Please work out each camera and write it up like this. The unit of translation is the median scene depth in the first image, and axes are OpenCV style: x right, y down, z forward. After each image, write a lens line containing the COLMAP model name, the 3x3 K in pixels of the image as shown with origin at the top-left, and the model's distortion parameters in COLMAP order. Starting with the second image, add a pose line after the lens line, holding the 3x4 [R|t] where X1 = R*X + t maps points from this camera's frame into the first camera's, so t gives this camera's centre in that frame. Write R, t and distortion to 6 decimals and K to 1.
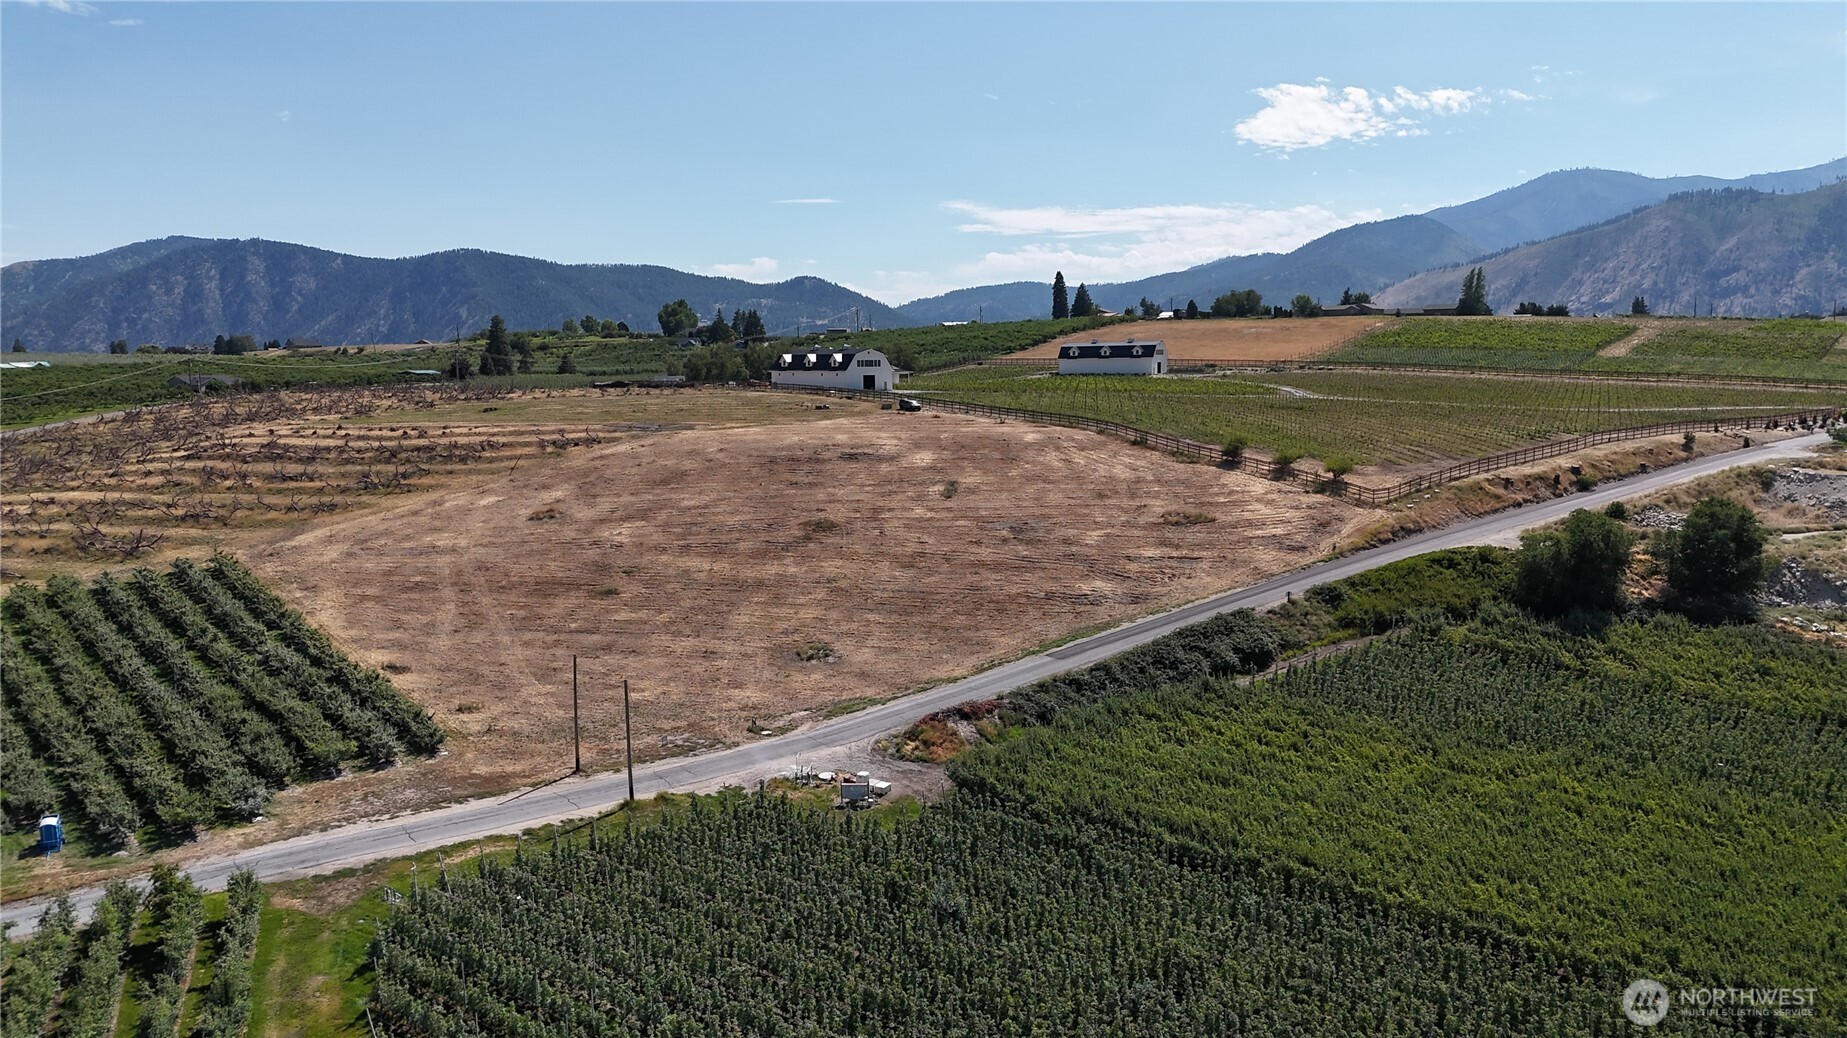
lens RADIAL K [[1346.1, 0, 926.9], [0, 1346.1, 550.1], [0, 0, 1]] dist [0.088029, -0.113006]
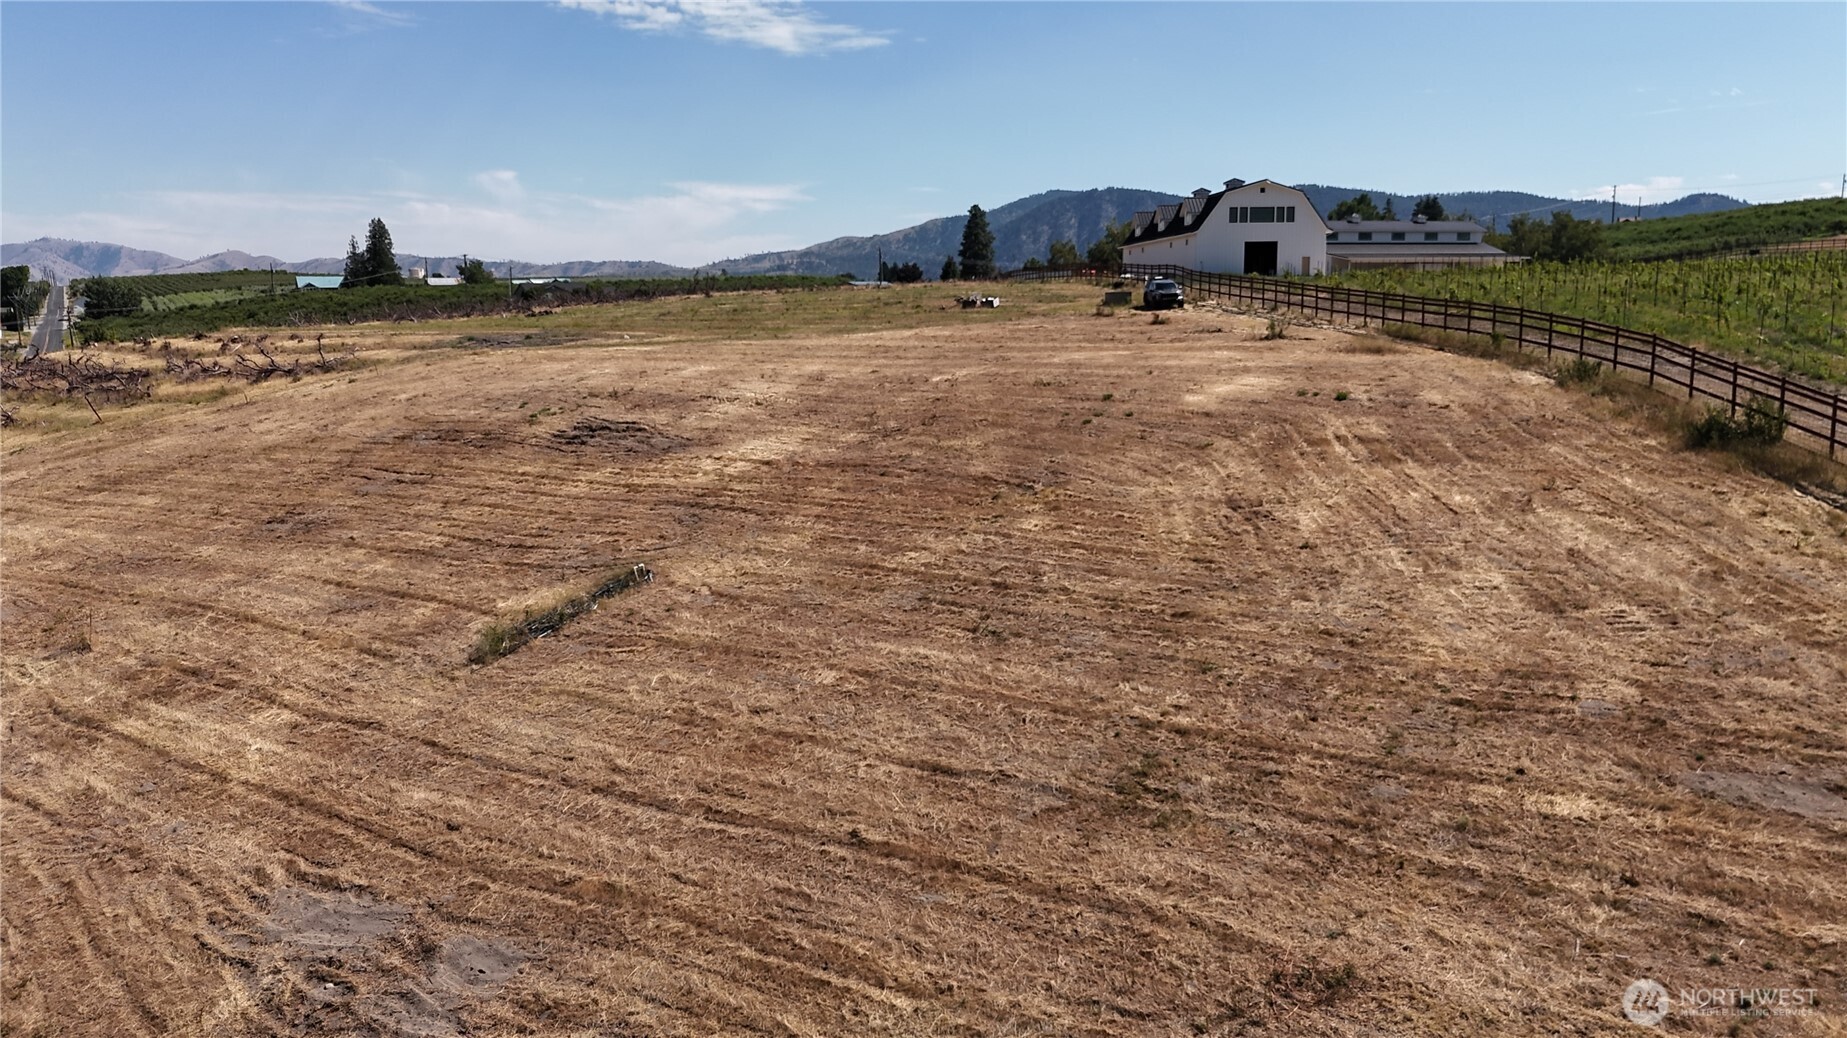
lens RADIAL K [[1346.1, 0, 926.9], [0, 1346.1, 550.1], [0, 0, 1]] dist [0.088029, -0.113006]
pose [[0.827389, 0.097164, -0.553160, 0.201092], [-0.073260, 0.995178, 0.065227, -0.079453], [0.556830, -0.013443, 0.830518, 0.910520]]
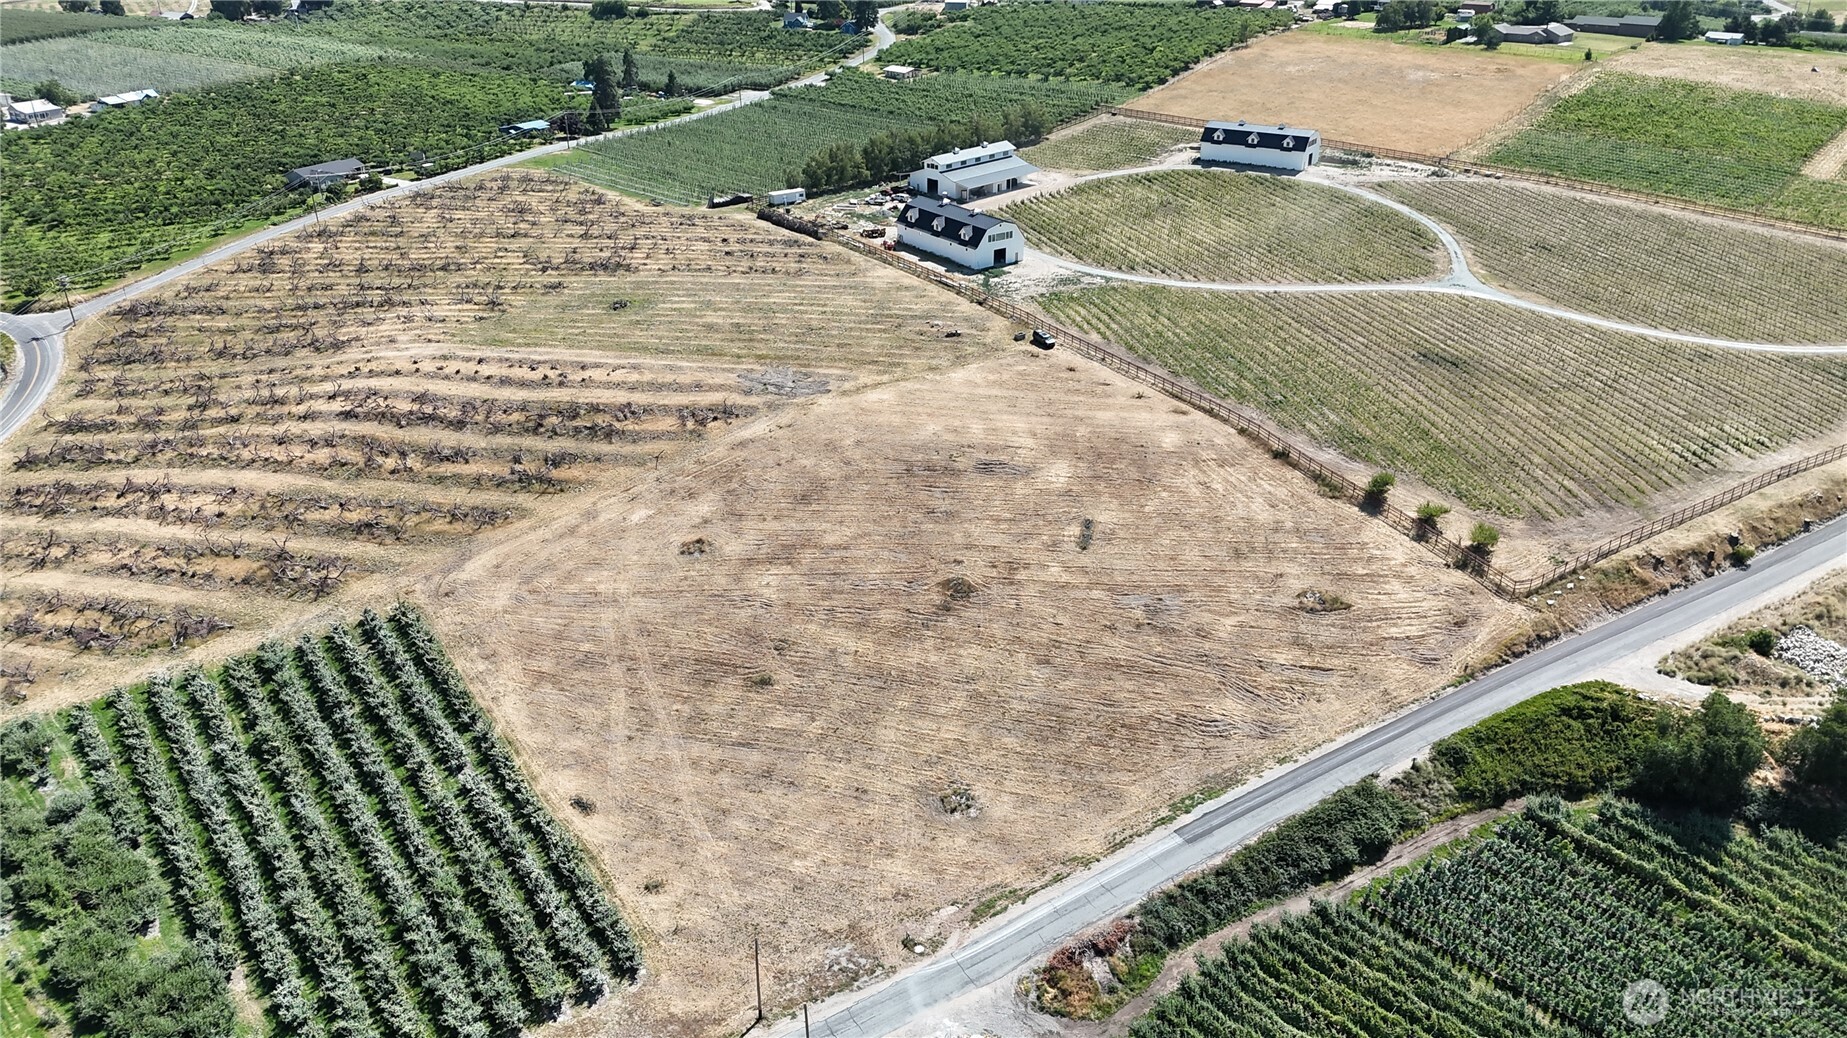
lens RADIAL K [[1346.1, 0, 926.9], [0, 1346.1, 550.1], [0, 0, 1]] dist [0.088029, -0.113006]
pose [[0.997023, 0.041753, -0.064817, -0.038370], [-0.018339, 0.944972, 0.326635, -0.388463], [0.074889, -0.324475, 0.942925, 0.034465]]
